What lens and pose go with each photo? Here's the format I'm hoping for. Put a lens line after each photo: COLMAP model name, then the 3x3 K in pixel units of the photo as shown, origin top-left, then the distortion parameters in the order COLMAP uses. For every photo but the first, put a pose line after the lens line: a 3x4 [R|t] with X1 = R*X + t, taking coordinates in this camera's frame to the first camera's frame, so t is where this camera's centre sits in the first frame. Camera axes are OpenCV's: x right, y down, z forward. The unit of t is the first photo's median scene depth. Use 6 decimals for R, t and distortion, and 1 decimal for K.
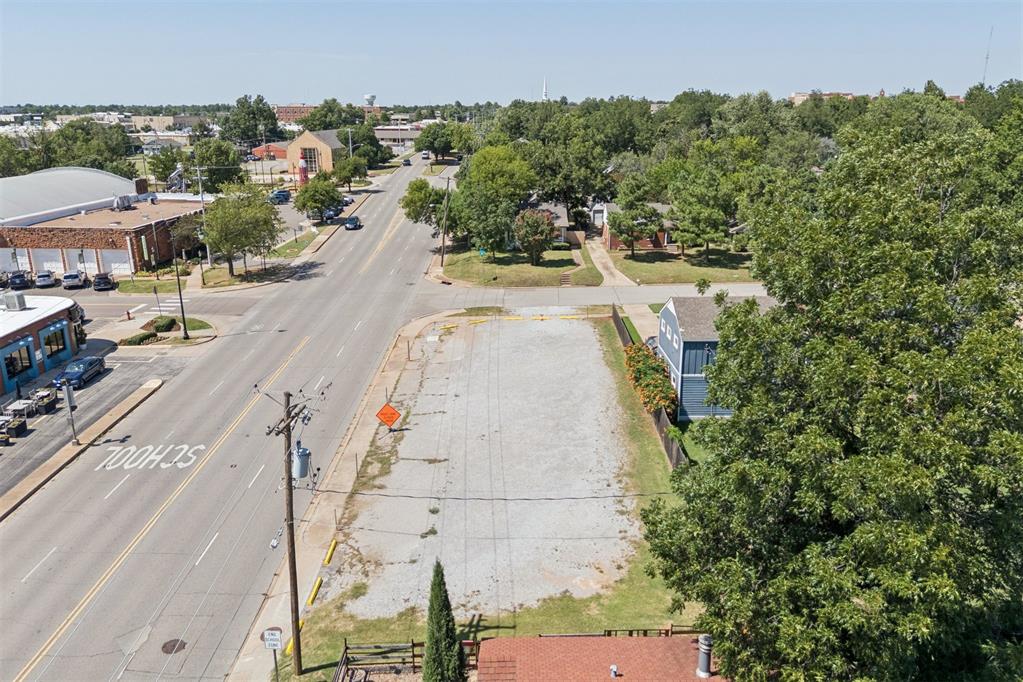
lens RADIAL K [[751.4, 0, 513.1], [0, 751.4, 368.8], [0, 0, 1]] dist [0.041656, -0.003328]
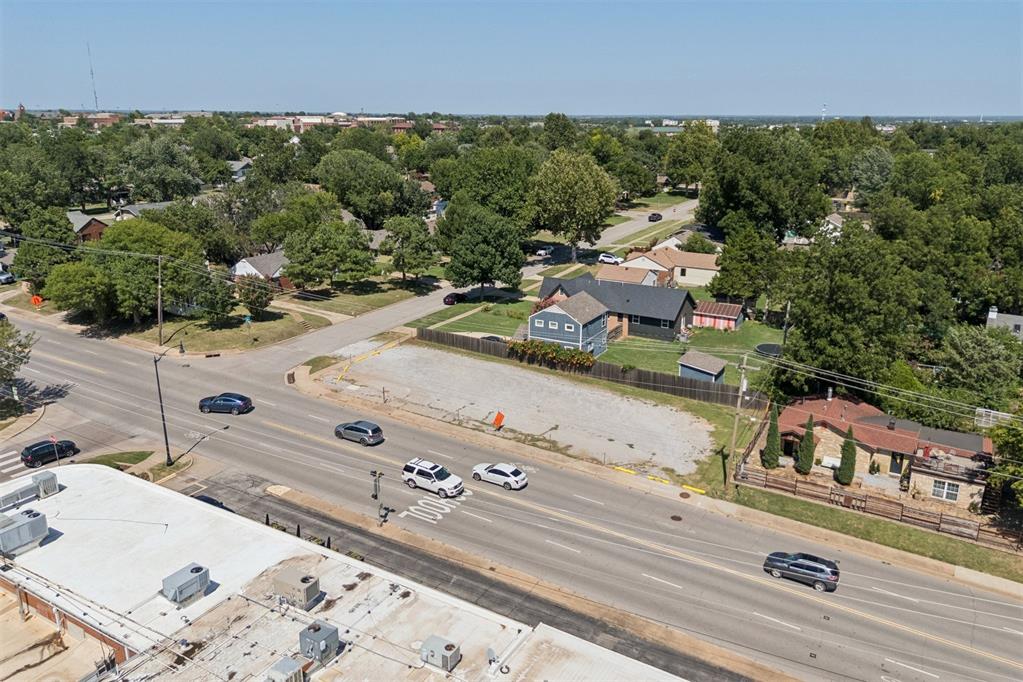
lens RADIAL K [[758.5, 0, 506.6], [0, 758.5, 342.2], [0, 0, 1]] dist [0.102276, -0.001180]
pose [[0.509954, -0.242656, 0.825267, -0.791842], [0.278967, 0.954188, 0.108181, -0.140642], [-0.813710, 0.175055, 0.554285, 0.078533]]
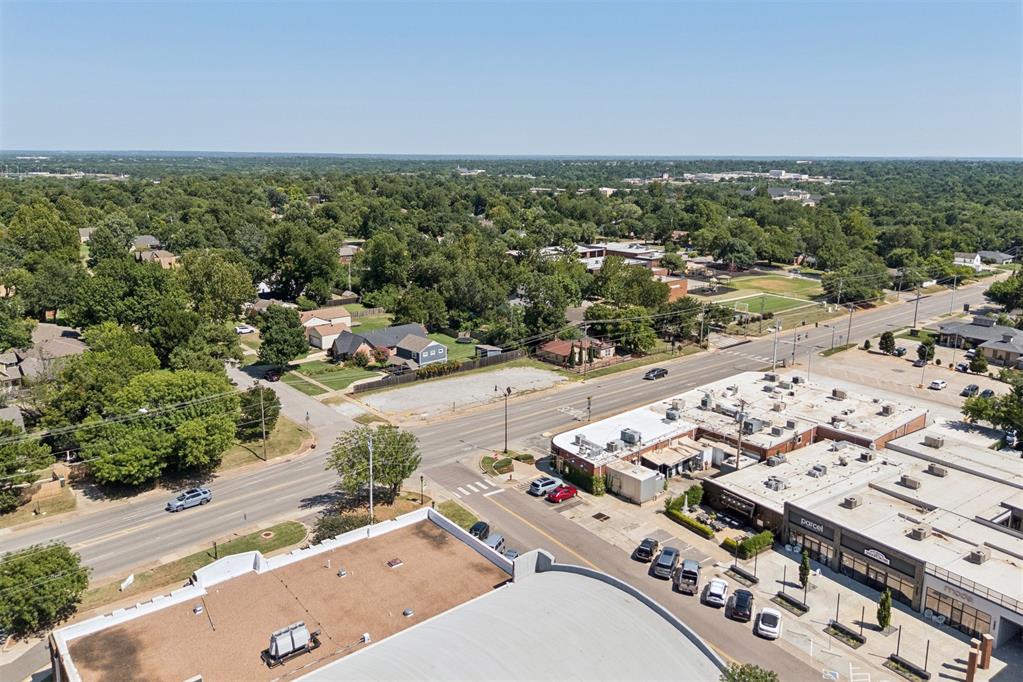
lens RADIAL K [[758.5, 0, 506.6], [0, 758.5, 342.2], [0, 0, 1]] dist [0.102276, -0.001180]
pose [[-0.665382, -0.178985, 0.724729, -1.330208], [0.249240, 0.861857, 0.441681, -0.825591], [-0.703666, 0.474518, -0.528854, 1.454442]]
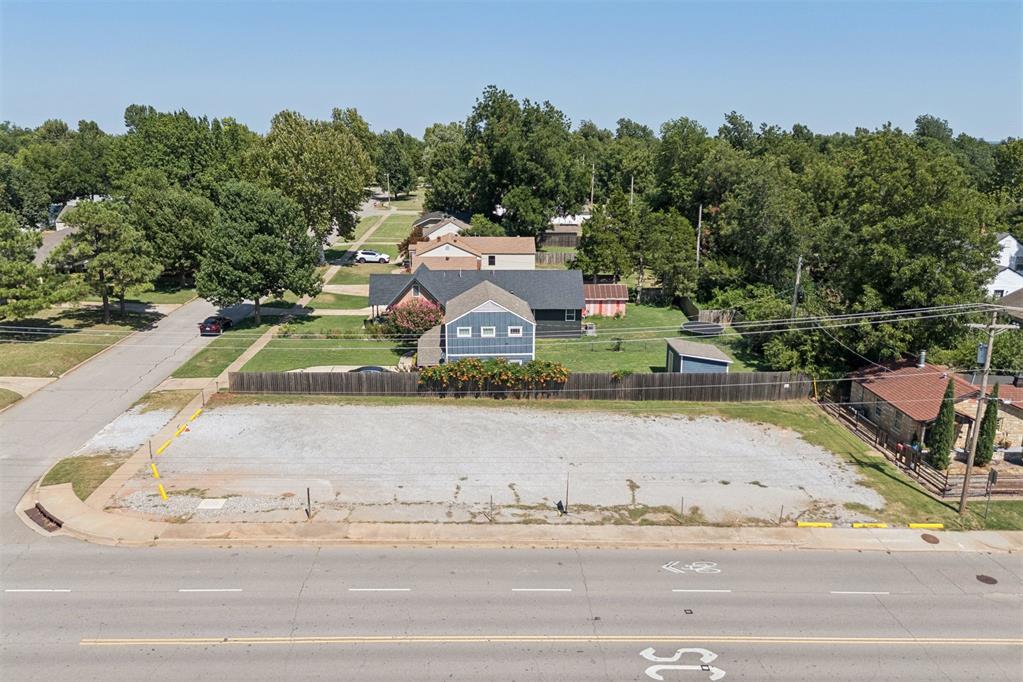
lens RADIAL K [[751.4, 0, 513.1], [0, 751.4, 368.8], [0, 0, 1]] dist [0.041656, -0.003328]
pose [[-0.047829, -0.286326, 0.956938, -0.538606], [0.323400, 0.901991, 0.286049, -0.187987], [-0.945053, 0.323155, 0.049456, 0.568605]]
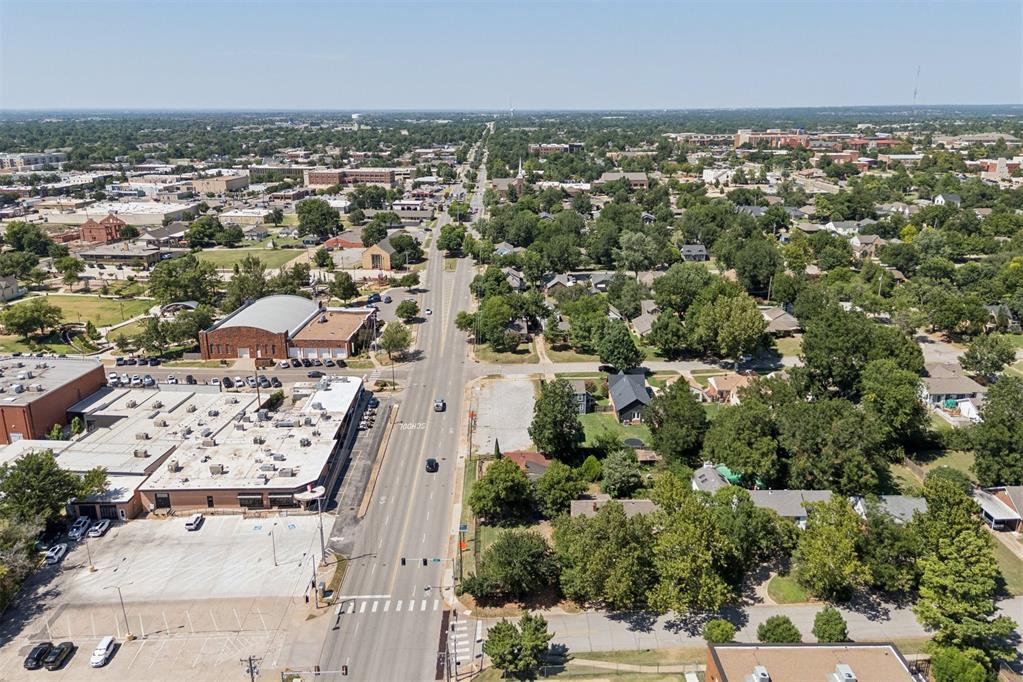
lens RADIAL K [[751.4, 0, 513.1], [0, 751.4, 368.8], [0, 0, 1]] dist [0.041656, -0.003328]
pose [[0.999627, -0.008400, 0.025983, -0.036767], [0.008370, 0.999964, 0.001241, -0.097578], [-0.025993, -0.001023, 0.999662, -1.565063]]
